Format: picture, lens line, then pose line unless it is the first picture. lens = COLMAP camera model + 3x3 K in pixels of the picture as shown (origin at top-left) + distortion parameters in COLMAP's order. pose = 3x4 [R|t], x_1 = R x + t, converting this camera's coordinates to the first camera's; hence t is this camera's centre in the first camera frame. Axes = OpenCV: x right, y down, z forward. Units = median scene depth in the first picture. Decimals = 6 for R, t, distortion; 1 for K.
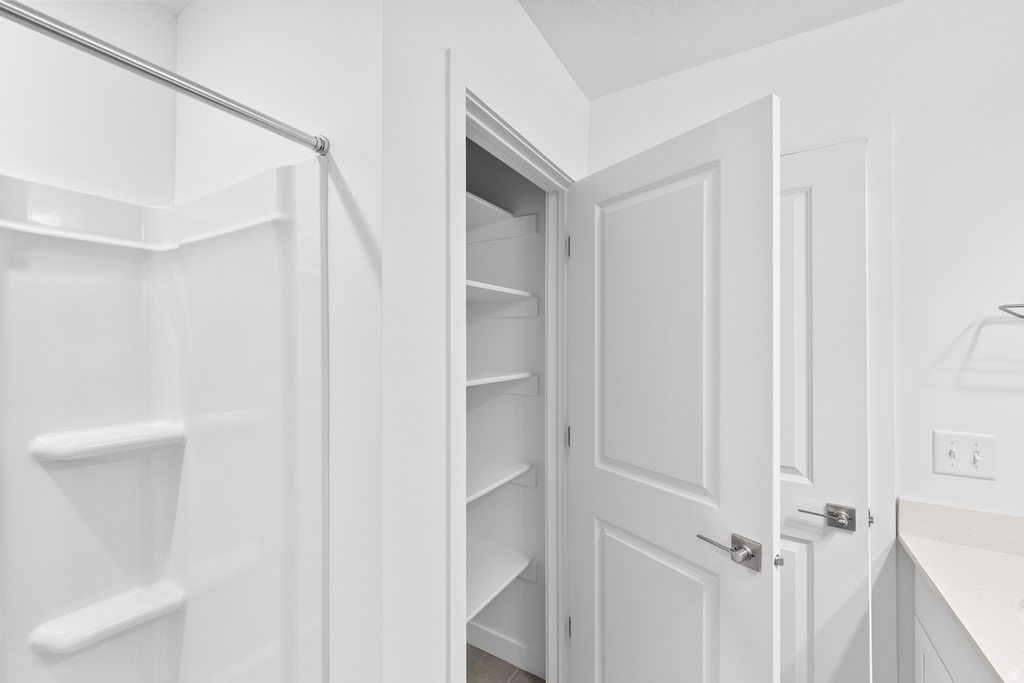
lens RADIAL K [[416.4, 0, 515.6], [0, 416.4, 343.2], [0, 0, 1]] dist [0.001126, -0.000950]
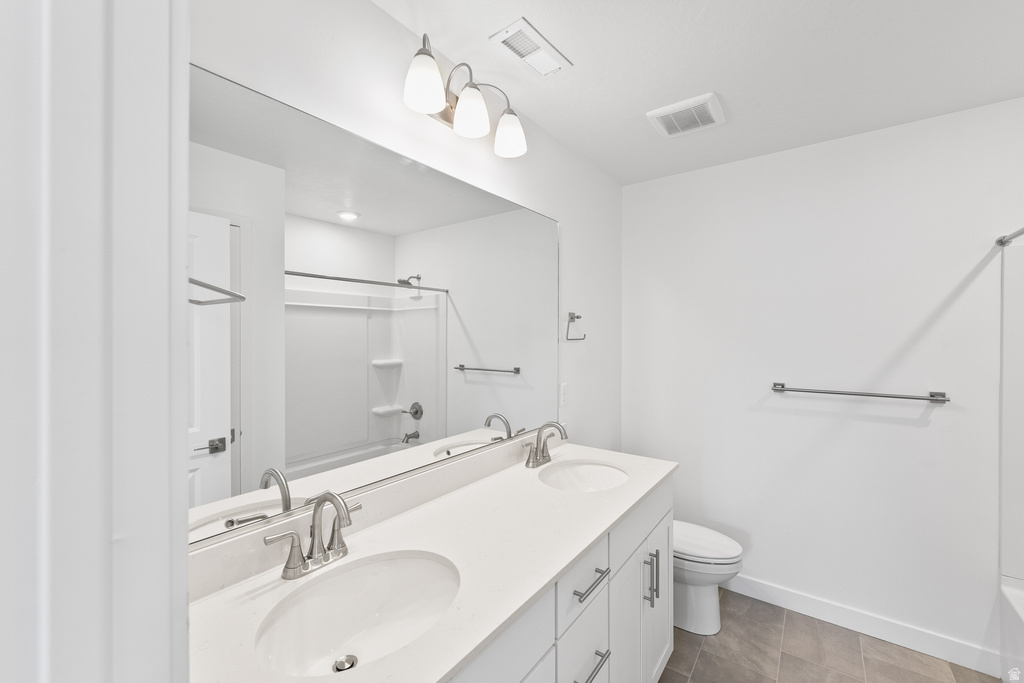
lens RADIAL K [[416.4, 0, 508.6], [0, 416.4, 340.1], [0, 0, 1]] dist [0.001126, -0.000950]
pose [[0.998257, 0.002264, -0.058973, 0.357087], [-0.001944, 0.999983, 0.005483, 0.006491], [0.058984, -0.005359, 0.998245, -2.718740]]
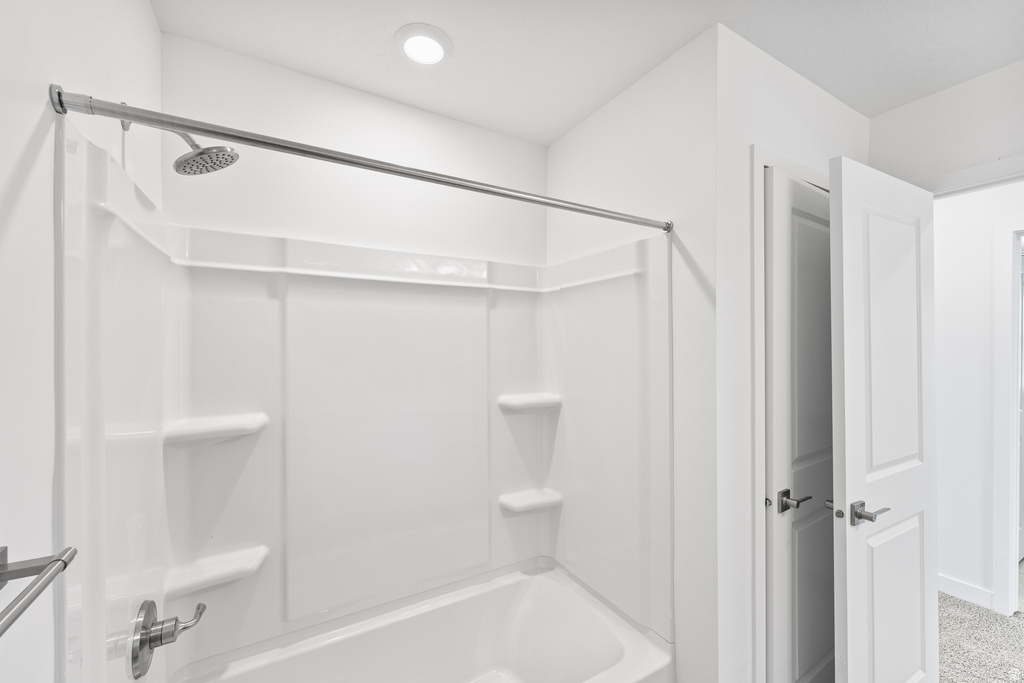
lens RADIAL K [[416.4, 0, 505.5], [0, 416.4, 343.9], [0, 0, 1]] dist [0.001126, -0.000950]
pose [[0.883039, -0.004810, -0.469274, -0.219959], [0.002886, 0.999984, -0.004818, -0.003814], [0.469290, 0.002900, 0.883039, -0.624597]]
